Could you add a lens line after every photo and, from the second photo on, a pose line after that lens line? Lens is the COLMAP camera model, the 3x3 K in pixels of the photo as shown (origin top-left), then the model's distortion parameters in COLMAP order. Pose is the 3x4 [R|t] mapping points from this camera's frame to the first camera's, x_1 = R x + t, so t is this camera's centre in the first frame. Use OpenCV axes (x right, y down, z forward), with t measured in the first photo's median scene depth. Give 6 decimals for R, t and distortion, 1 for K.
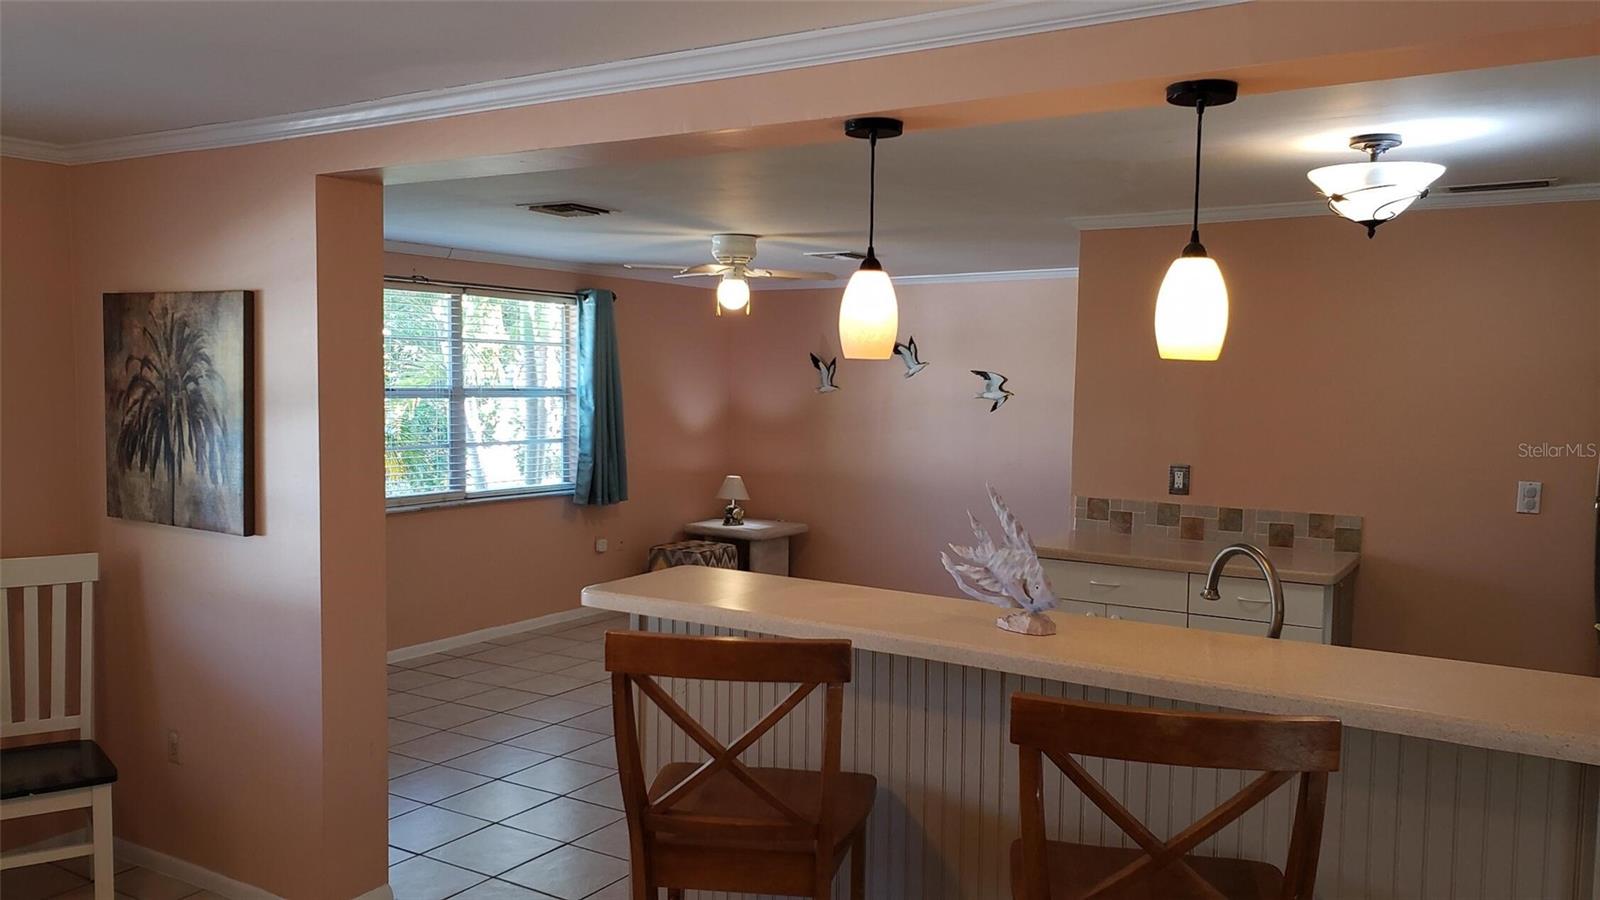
lens RADIAL K [[1181.6, 0, 800.0], [0, 1181.6, 450.0], [0, 0, 1]] dist [0.005538, 0.002770]
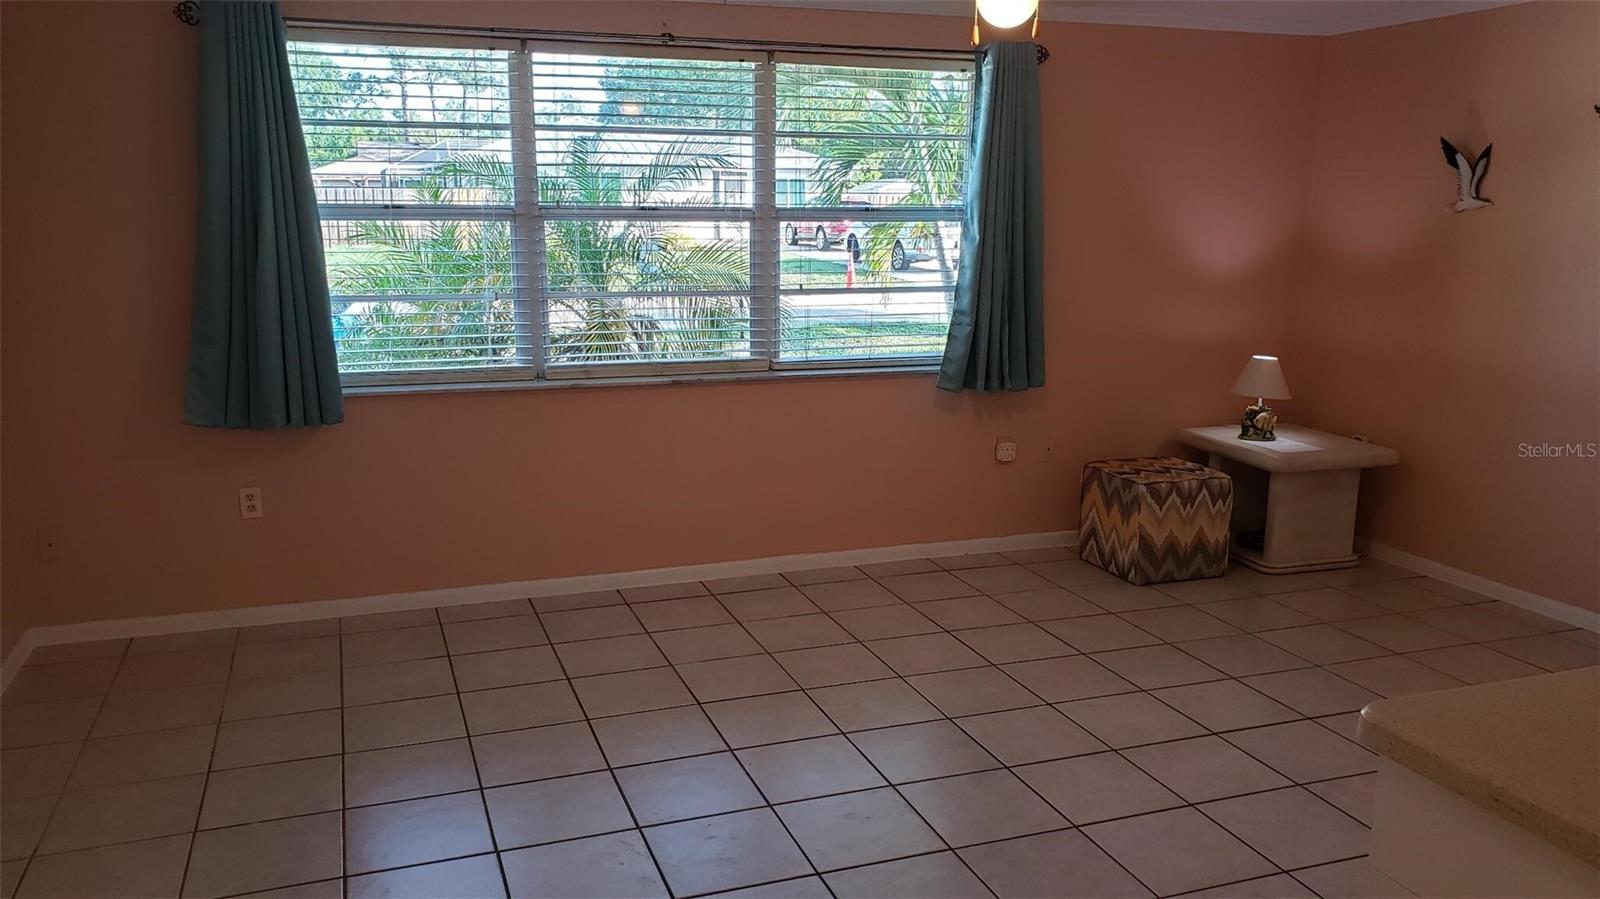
lens RADIAL K [[1273.6, 0, 802.1], [0, 1273.6, 471.9], [0, 0, 1]] dist [0.078022, -0.167814]
pose [[0.766181, 0.126628, -0.630025, 0.189272], [-0.030677, 0.986483, 0.160965, -0.018435], [0.641892, -0.104002, 0.759710, 0.387109]]
